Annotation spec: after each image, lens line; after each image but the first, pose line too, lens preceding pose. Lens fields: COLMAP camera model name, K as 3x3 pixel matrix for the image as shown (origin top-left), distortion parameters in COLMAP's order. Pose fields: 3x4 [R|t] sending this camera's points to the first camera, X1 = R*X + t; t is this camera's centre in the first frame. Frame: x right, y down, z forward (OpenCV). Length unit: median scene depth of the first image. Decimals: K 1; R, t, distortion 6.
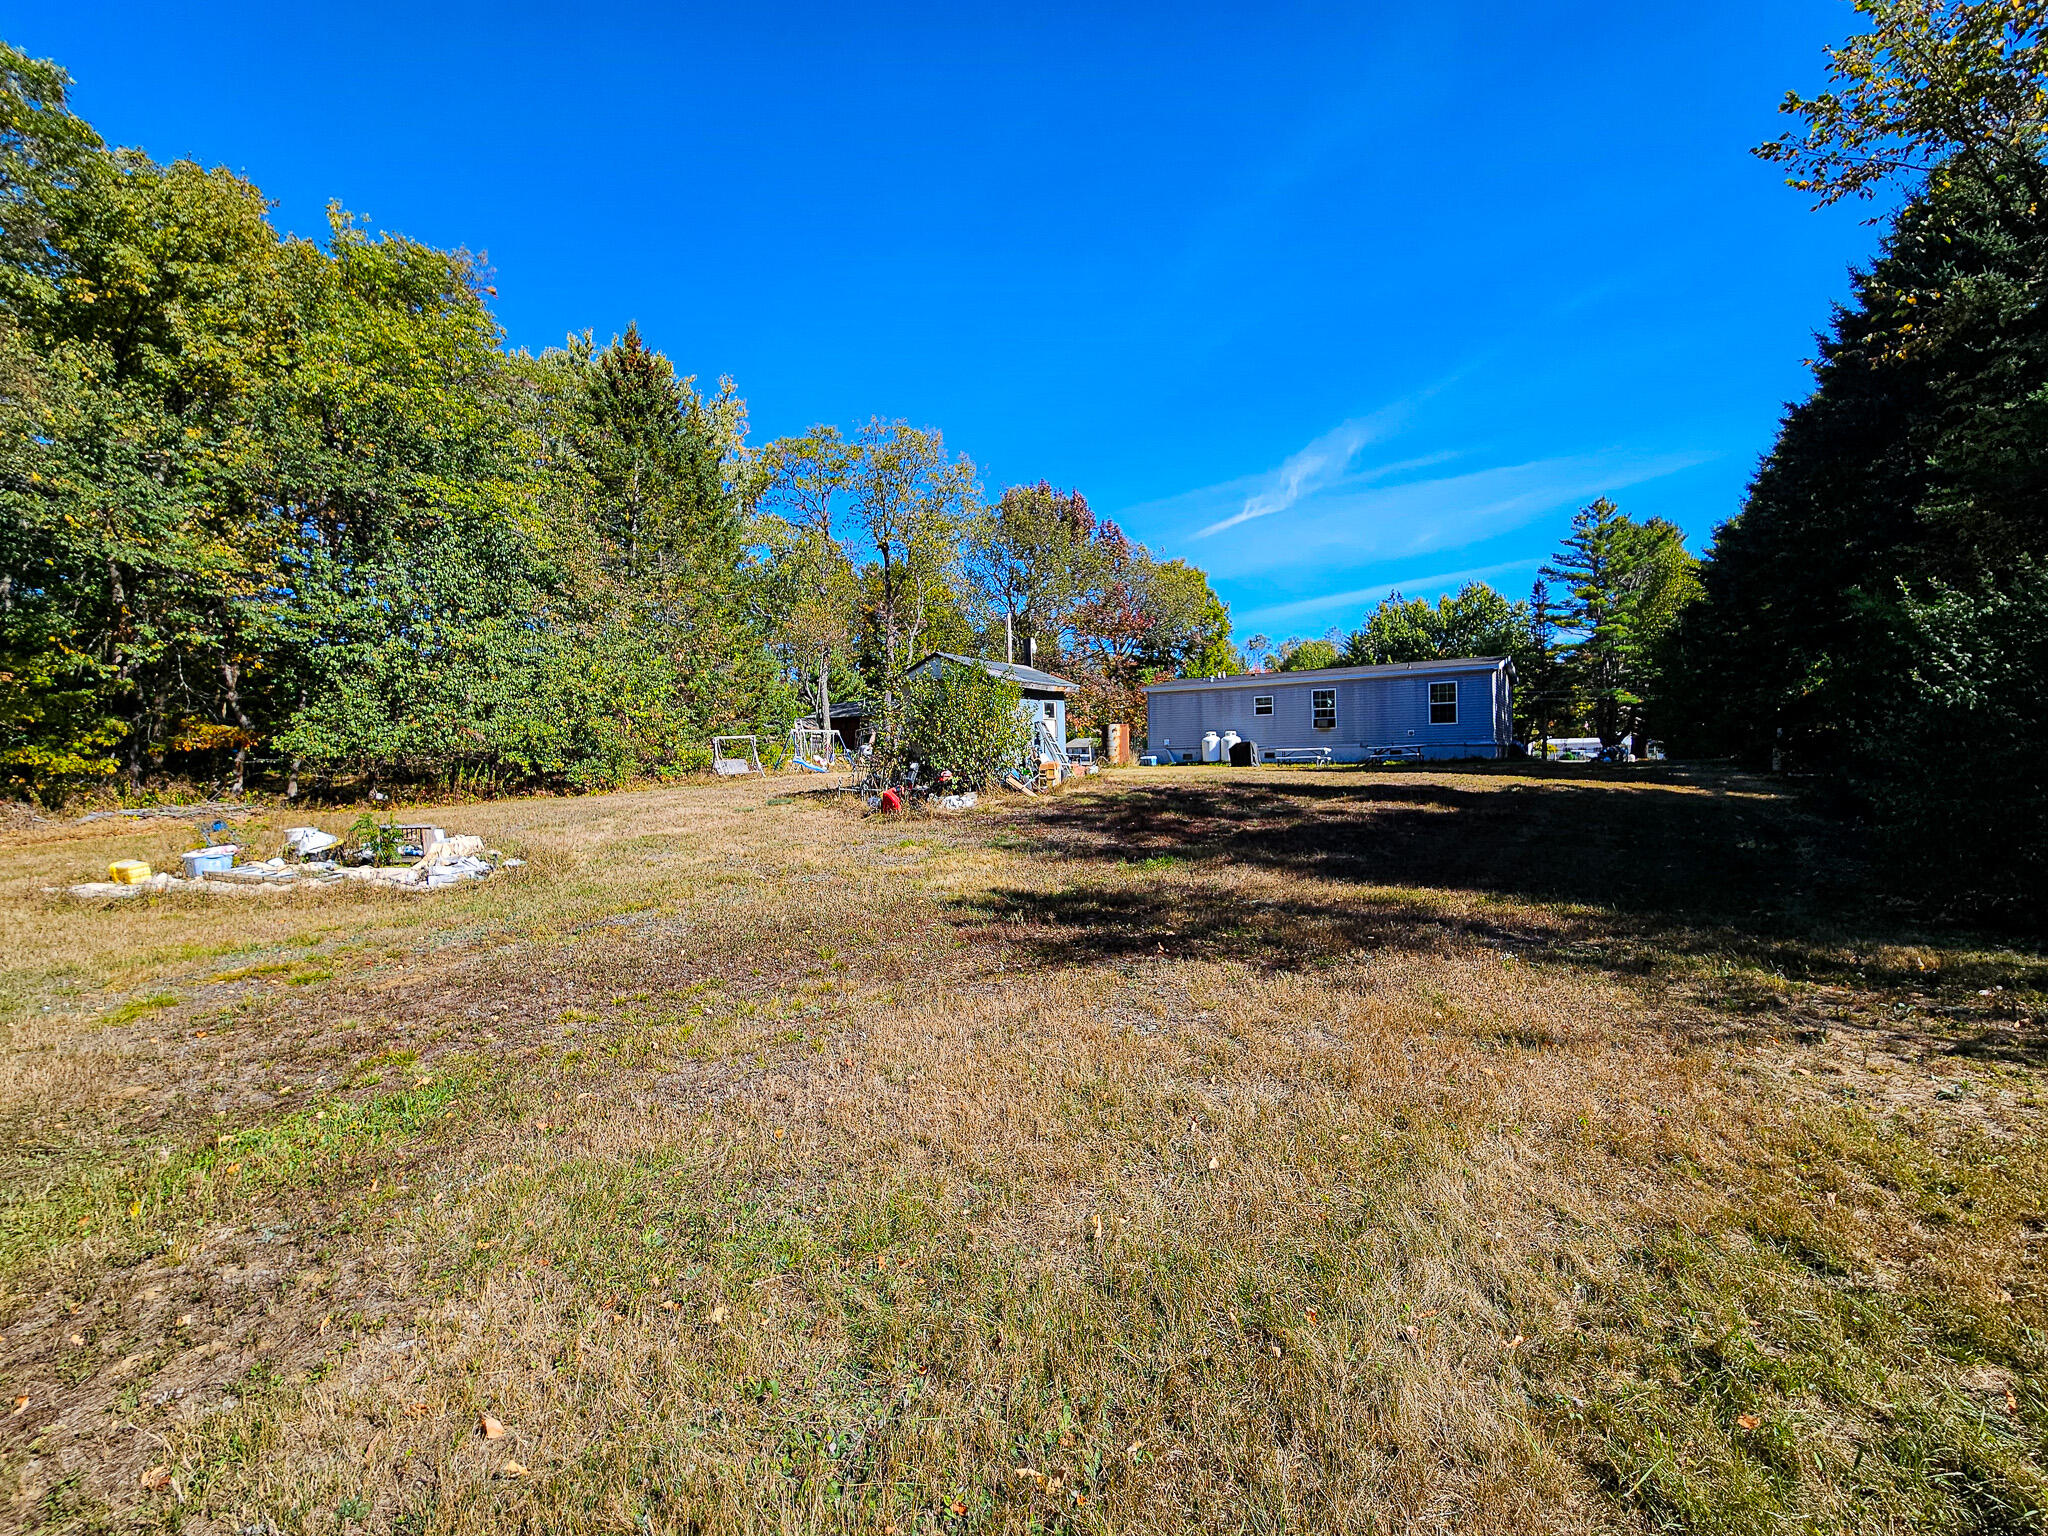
lens RADIAL K [[843.9, 0, 1021.4], [0, 843.9, 759.8], [0, 0, 1]] dist [-0.001483, -0.000500]
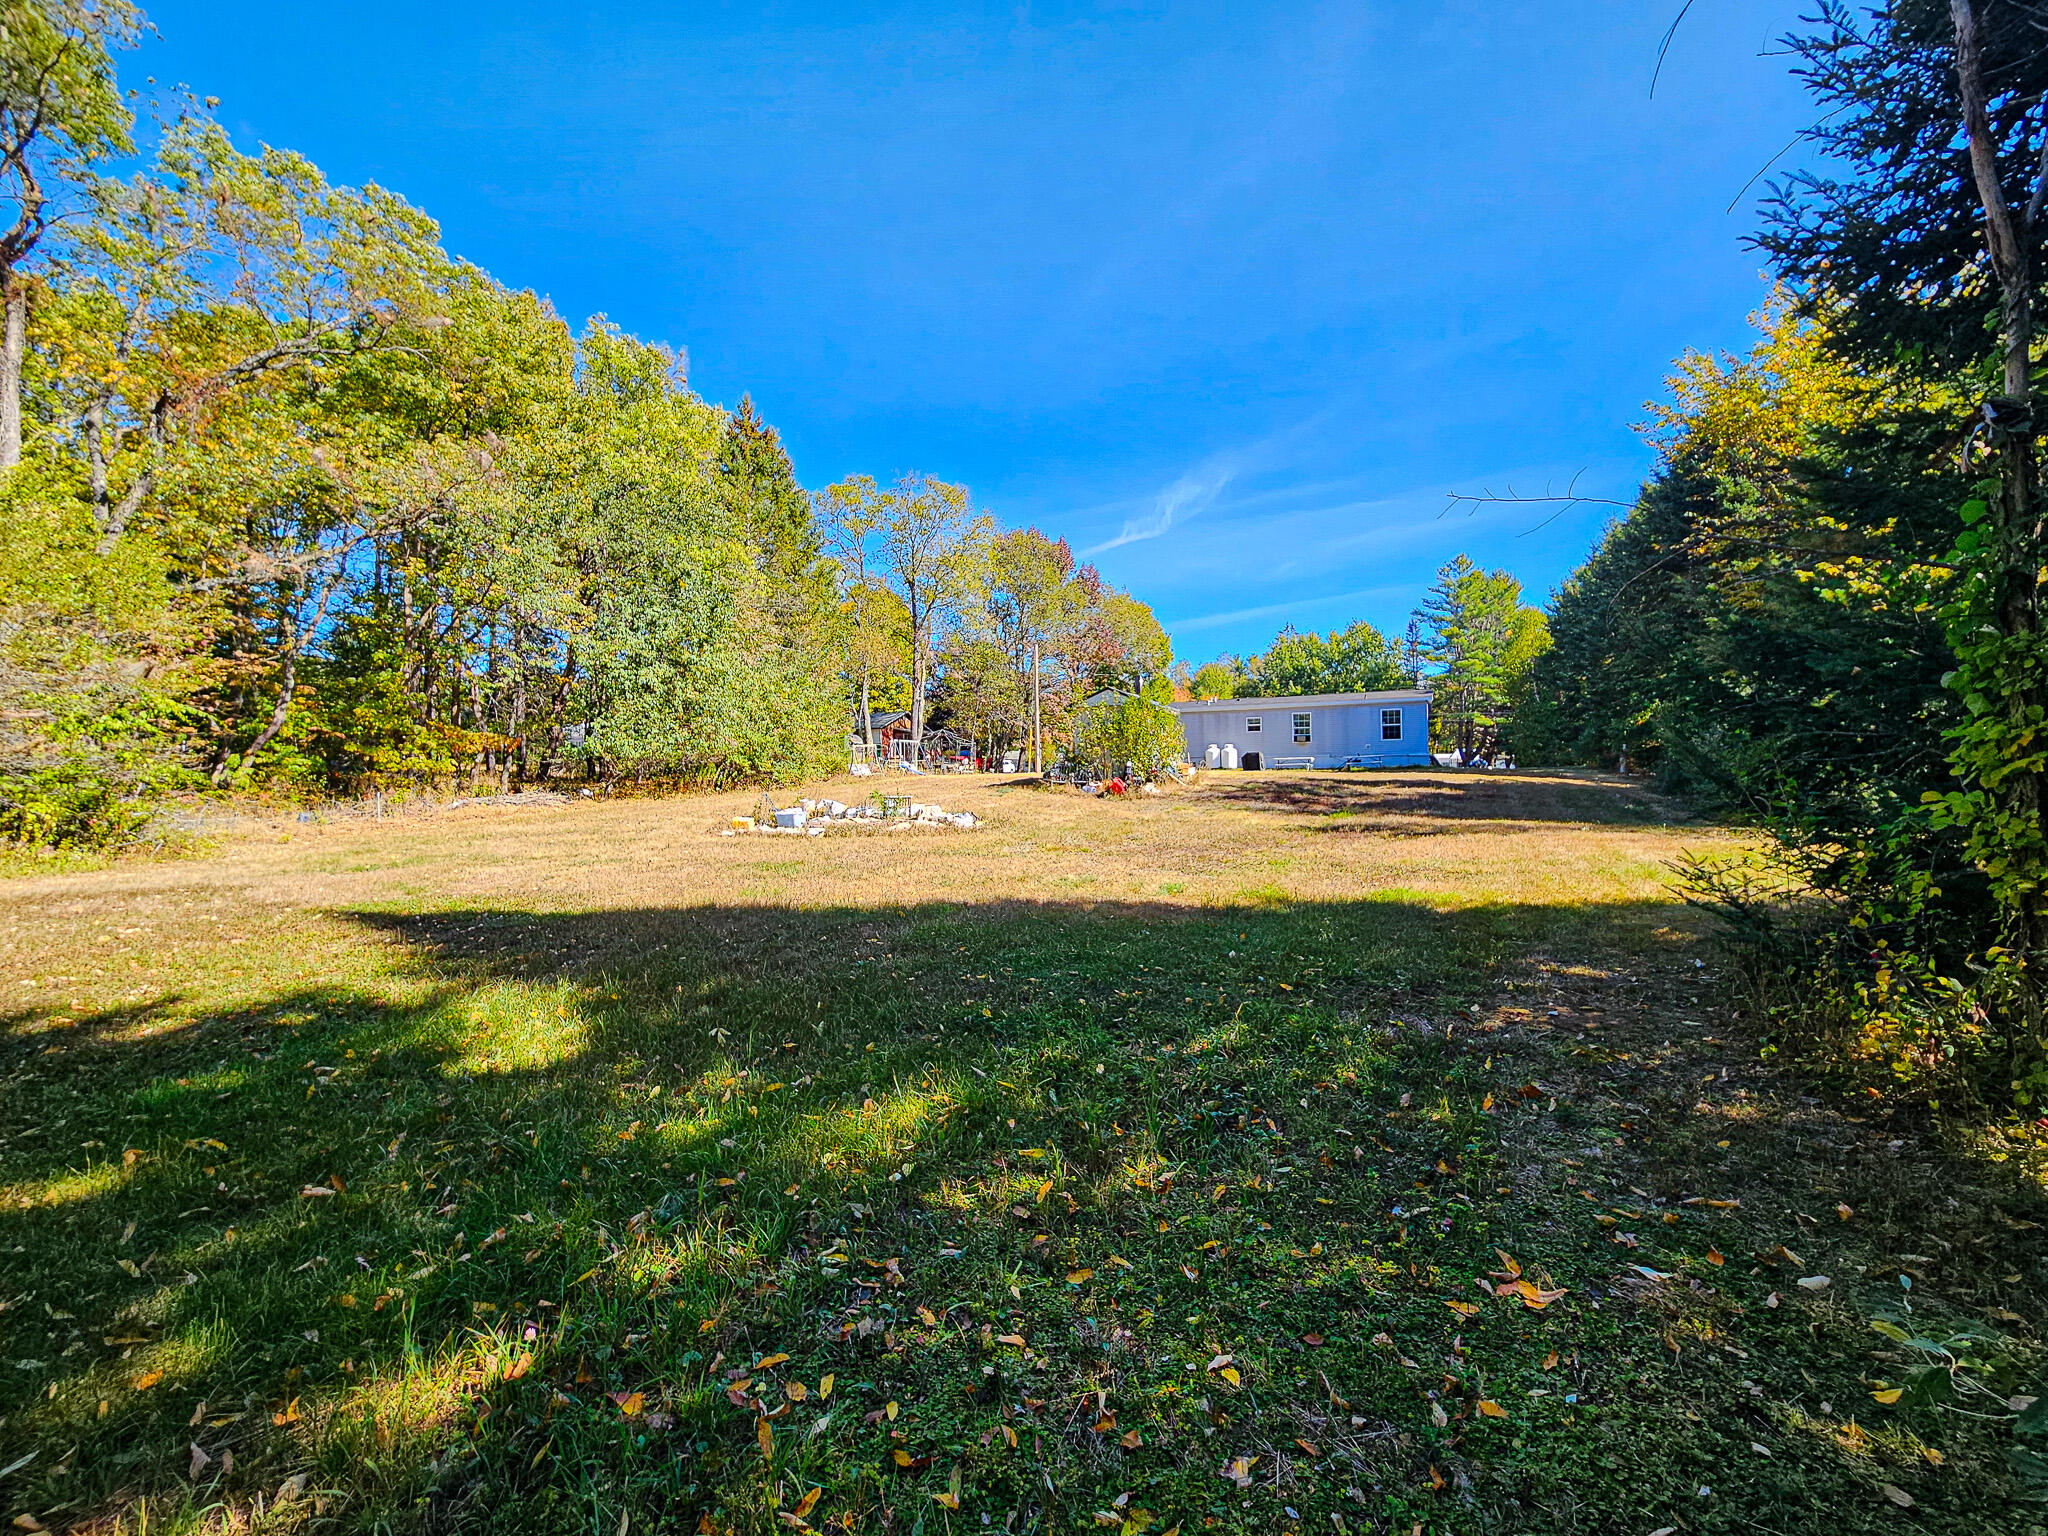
lens RADIAL K [[843.9, 0, 1026.9], [0, 843.9, 765.5], [0, 0, 1]] dist [-0.001483, -0.000500]
pose [[0.988200, 0.004547, 0.153105, -0.154705], [-0.003119, 0.999949, -0.009561, 0.006911], [-0.153140, 0.008971, 0.988164, -0.134131]]
